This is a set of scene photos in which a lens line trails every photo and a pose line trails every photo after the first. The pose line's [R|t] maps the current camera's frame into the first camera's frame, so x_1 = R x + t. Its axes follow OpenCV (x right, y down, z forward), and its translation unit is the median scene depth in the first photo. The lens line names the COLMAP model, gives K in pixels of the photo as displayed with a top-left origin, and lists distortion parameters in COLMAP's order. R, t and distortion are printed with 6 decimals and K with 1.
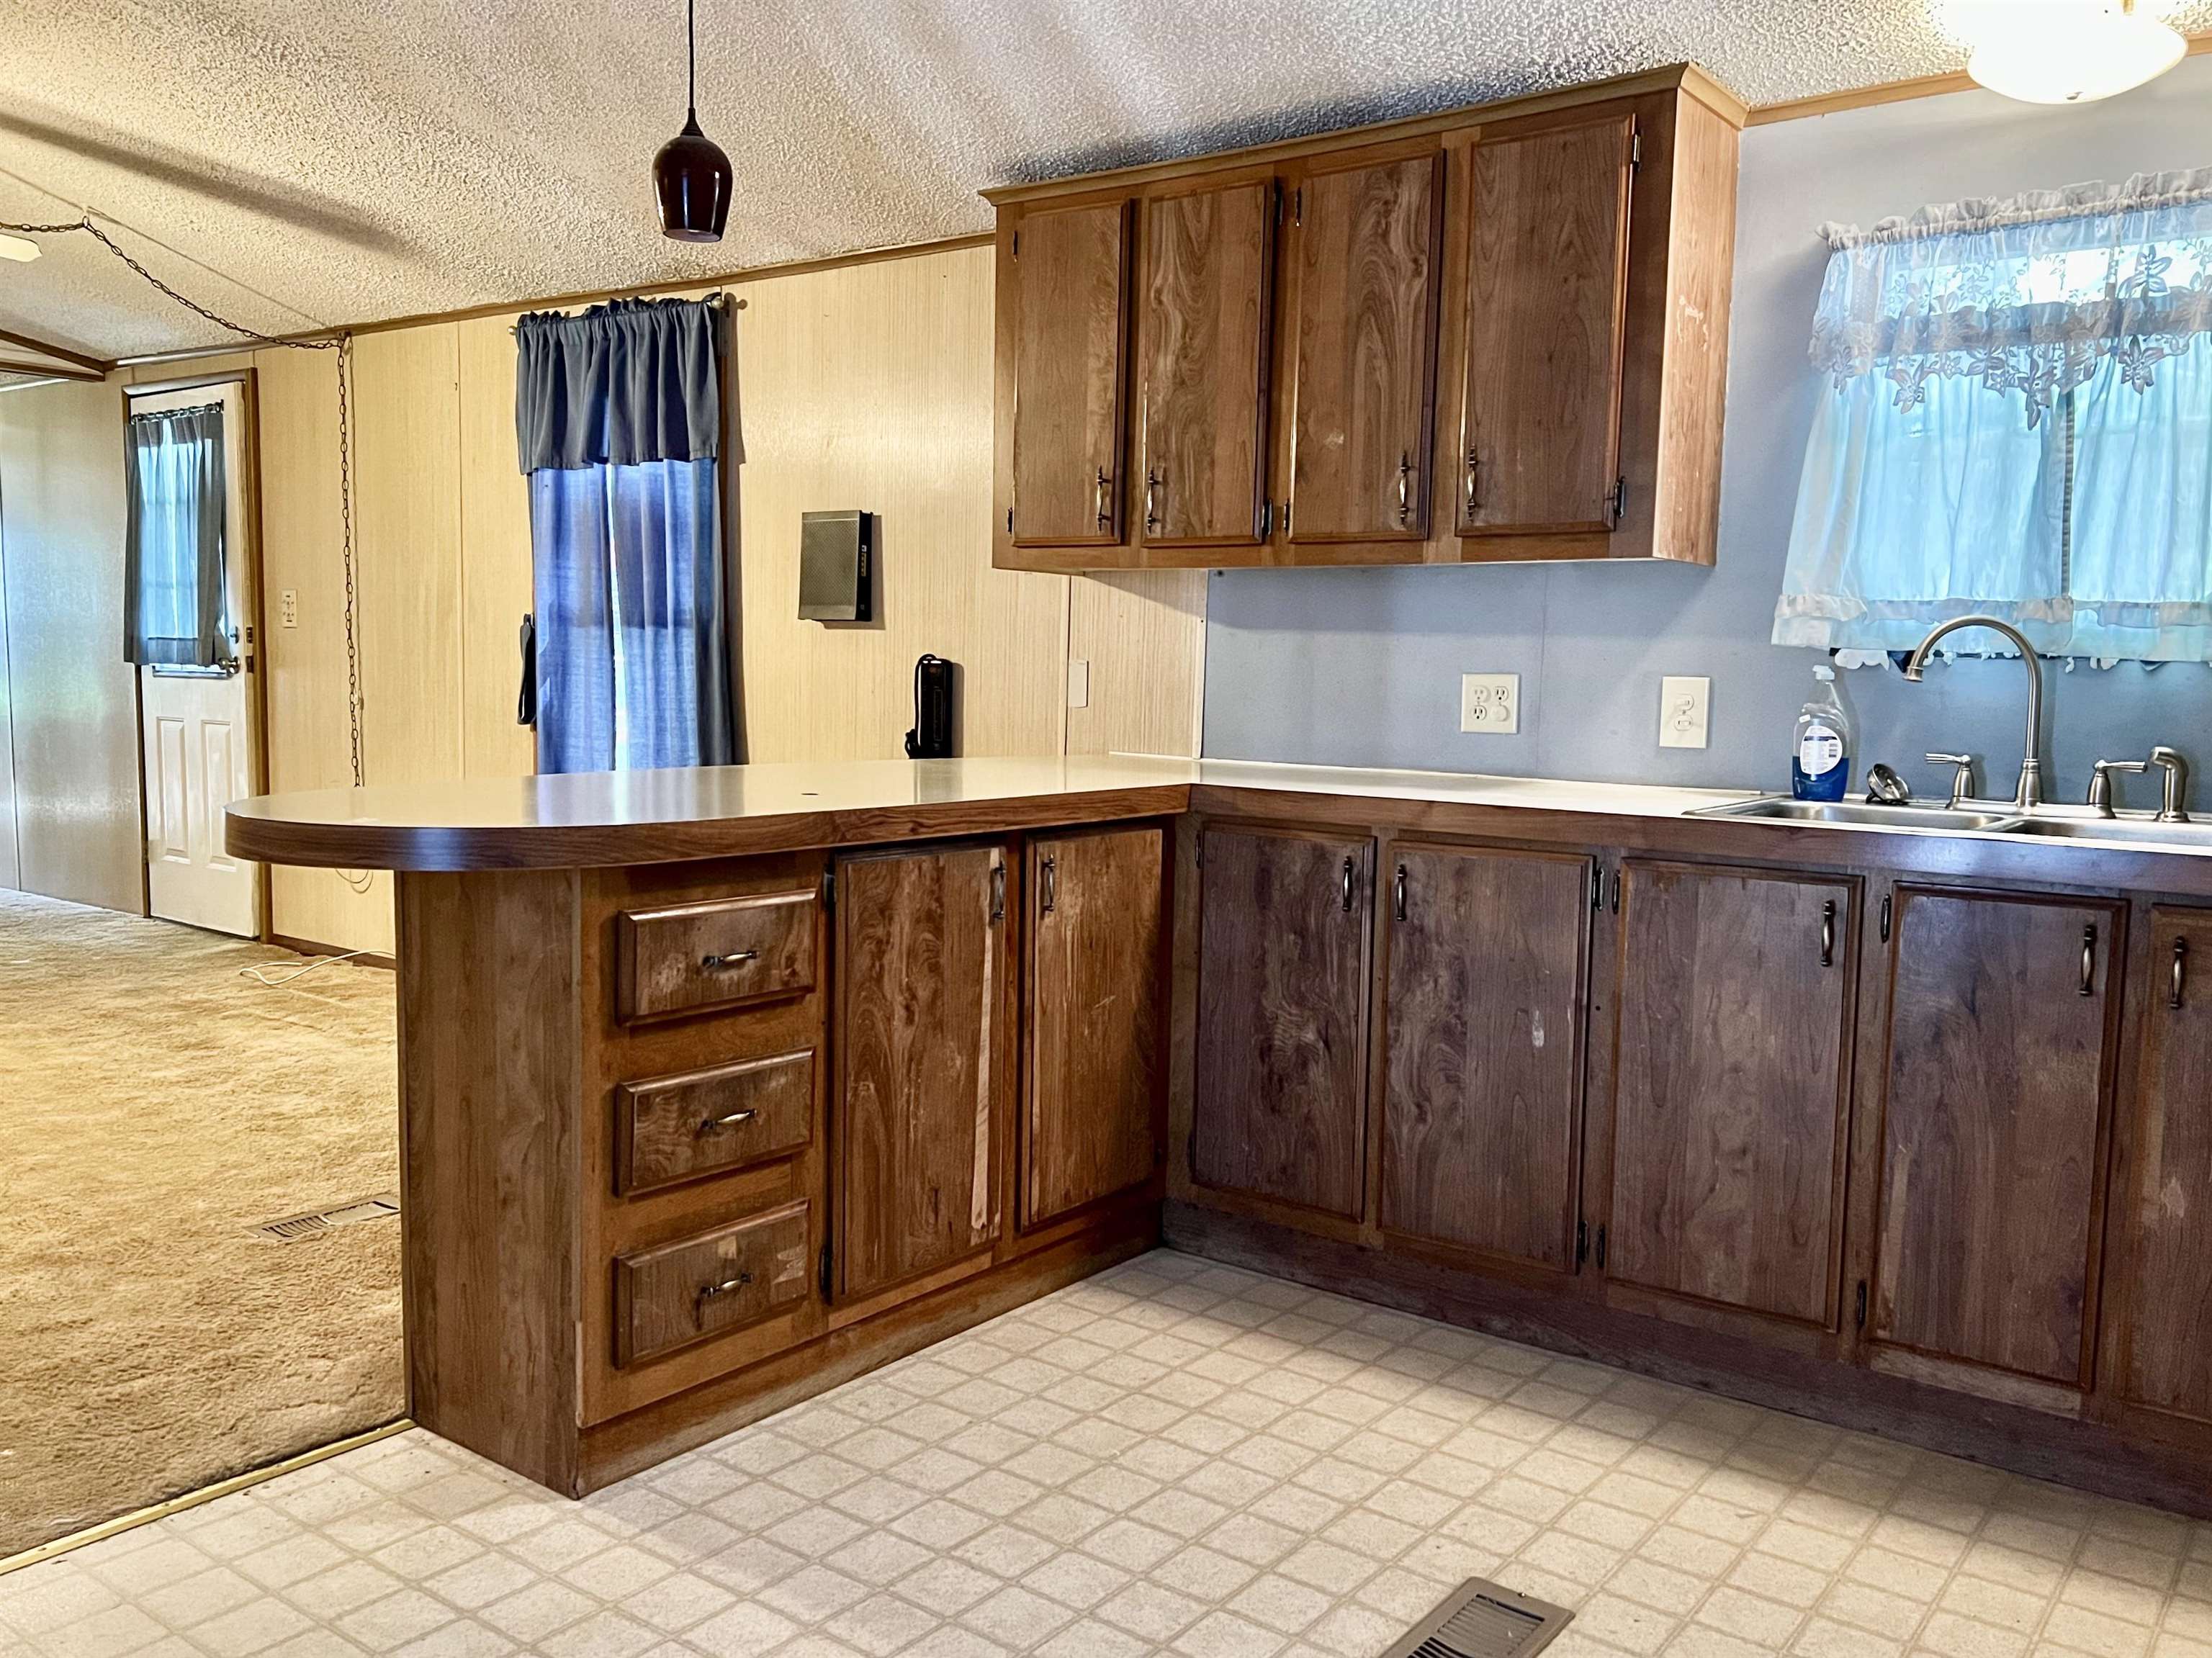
lens RADIAL K [[1799.5, 0, 1016.1], [0, 1799.5, 811.2], [0, 0, 1]] dist [0.063715, -0.060382]
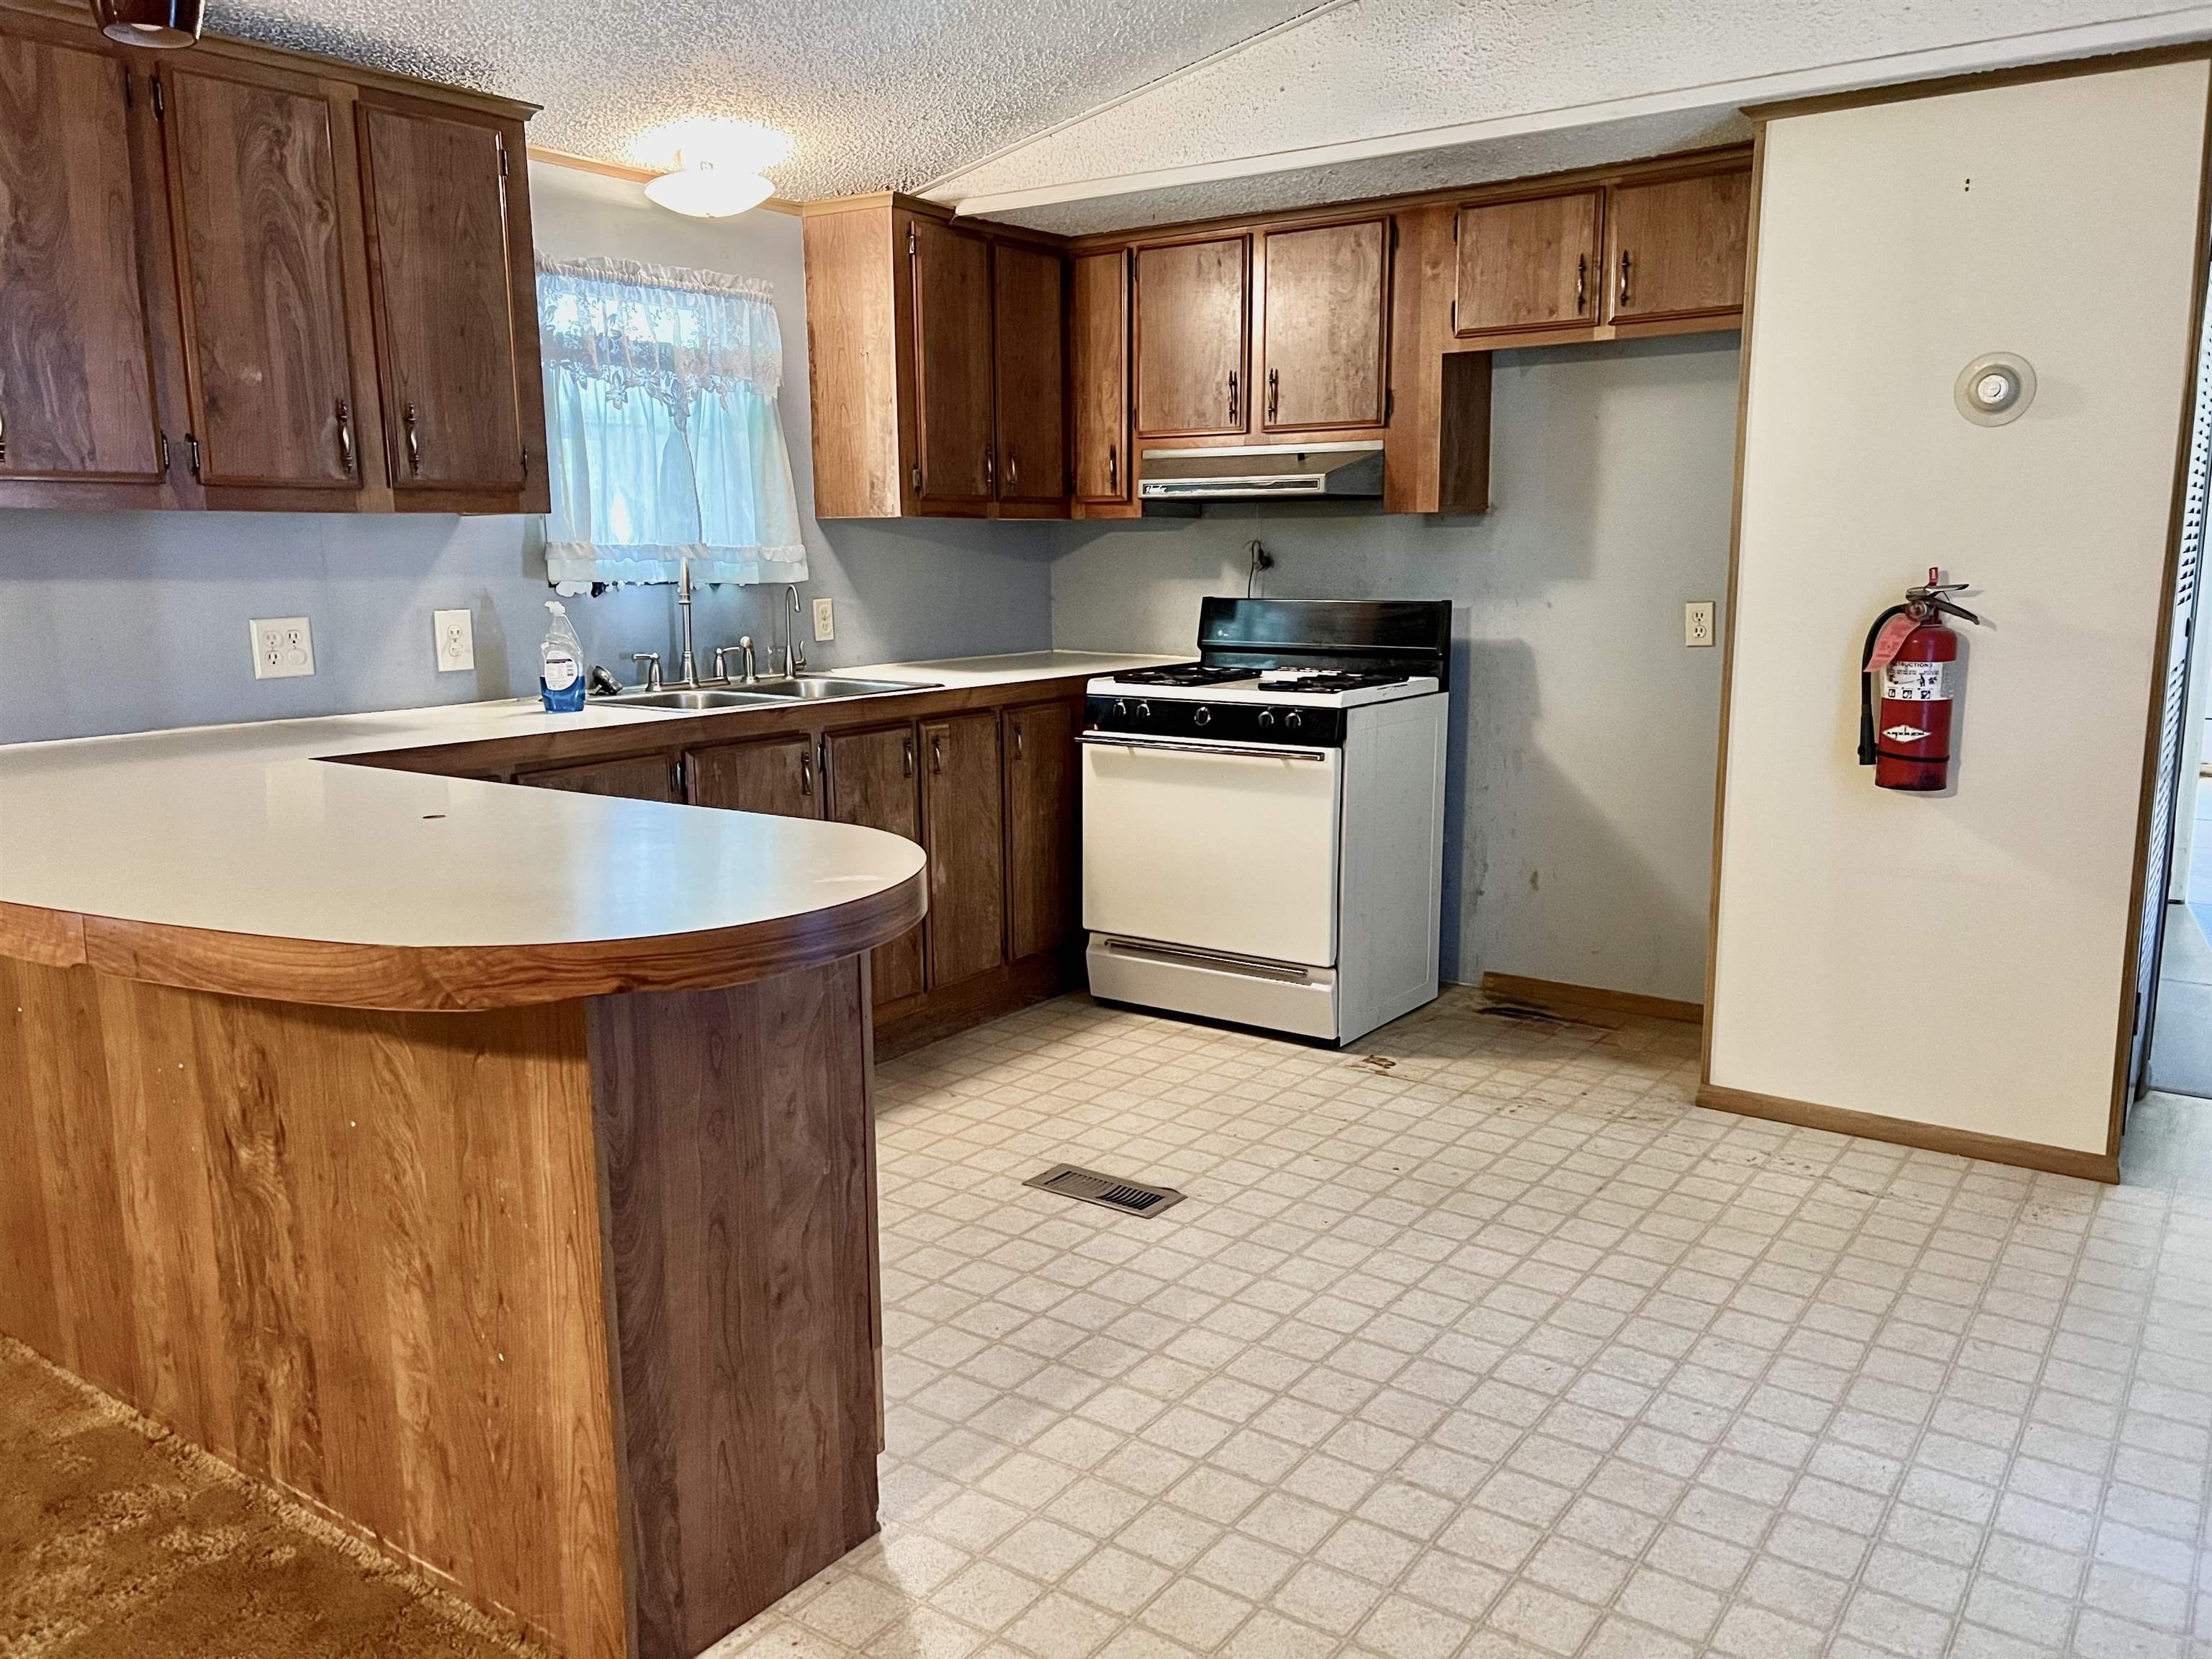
lens RADIAL K [[1658.5, 0, 1178.2], [0, 1658.5, 805.9], [0, 0, 1]] dist [0.074172, -0.073801]
pose [[-0.062421, -0.176005, 0.982408, -0.767712], [0.096181, 0.978686, 0.181449, -0.104197], [-0.993405, 0.105815, -0.044162, 0.608407]]
